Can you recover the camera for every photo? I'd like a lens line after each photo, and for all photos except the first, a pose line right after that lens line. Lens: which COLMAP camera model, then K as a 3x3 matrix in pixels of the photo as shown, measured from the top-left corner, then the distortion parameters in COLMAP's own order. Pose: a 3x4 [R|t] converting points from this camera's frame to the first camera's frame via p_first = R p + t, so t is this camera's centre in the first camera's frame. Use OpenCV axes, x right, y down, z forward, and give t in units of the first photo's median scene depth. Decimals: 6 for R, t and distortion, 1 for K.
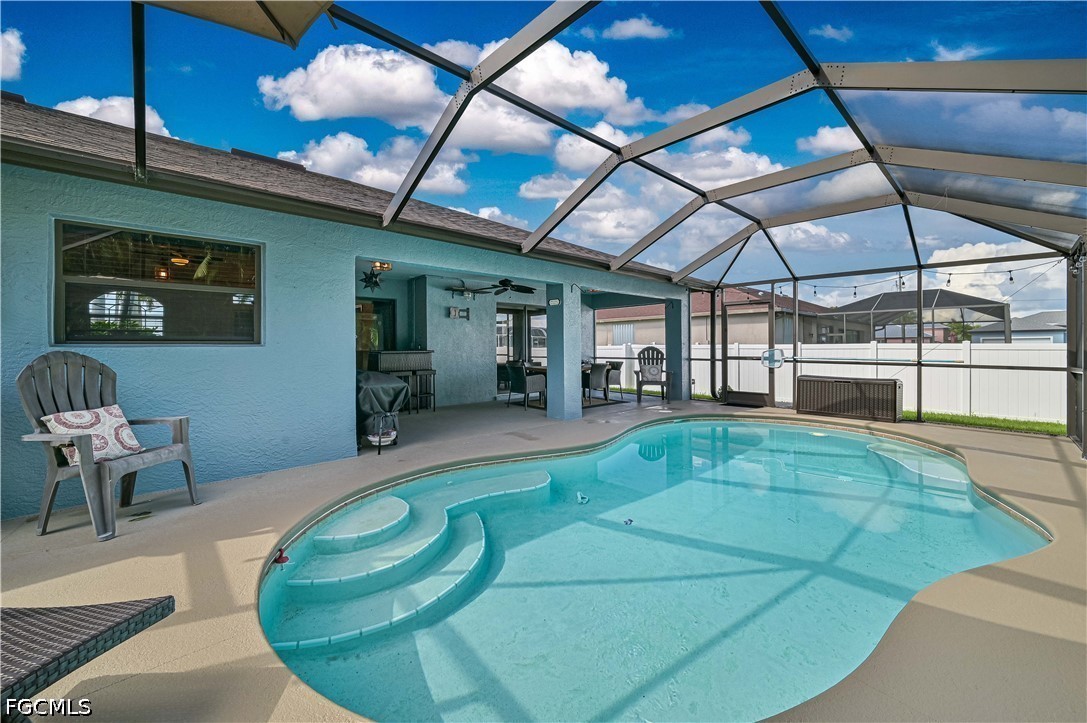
lens RADIAL K [[431.9, 0, 542.6], [0, 431.9, 358.3], [0, 0, 1]] dist [-0.011090, -0.000904]
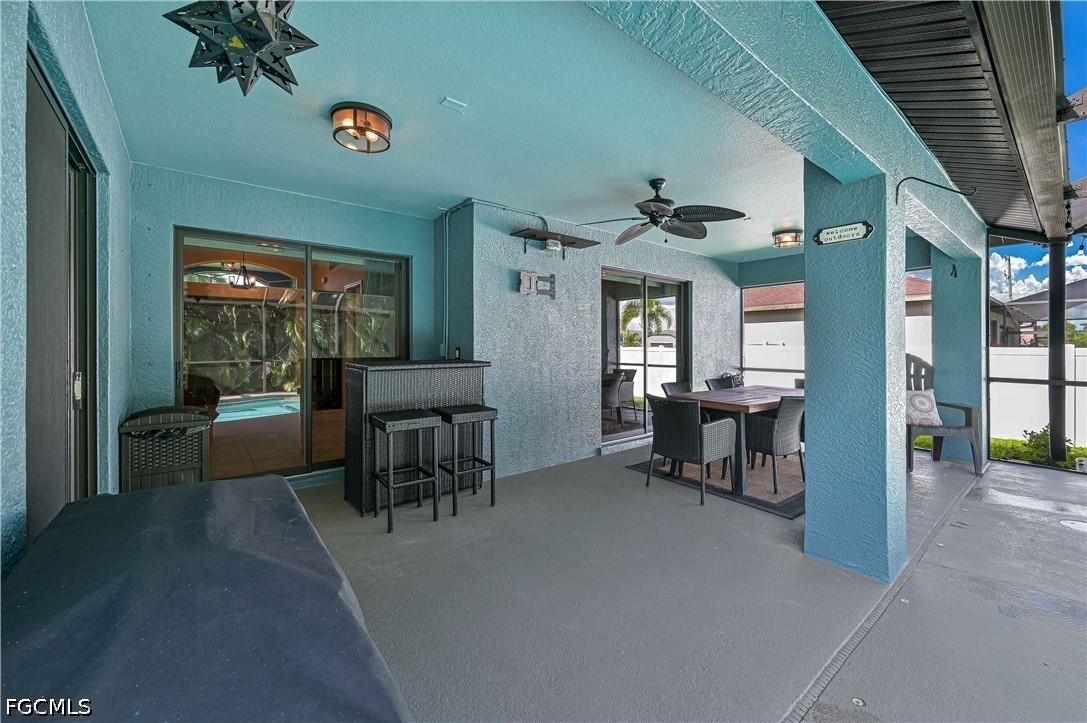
lens RADIAL K [[431.9, 0, 546.0], [0, 431.9, 351.5], [0, 0, 1]] dist [-0.011090, -0.000904]
pose [[0.998762, 0.008368, -0.049030, -0.157378], [-0.008302, 0.999964, 0.001548, -0.028554], [0.049041, -0.001139, 0.998796, 0.506523]]
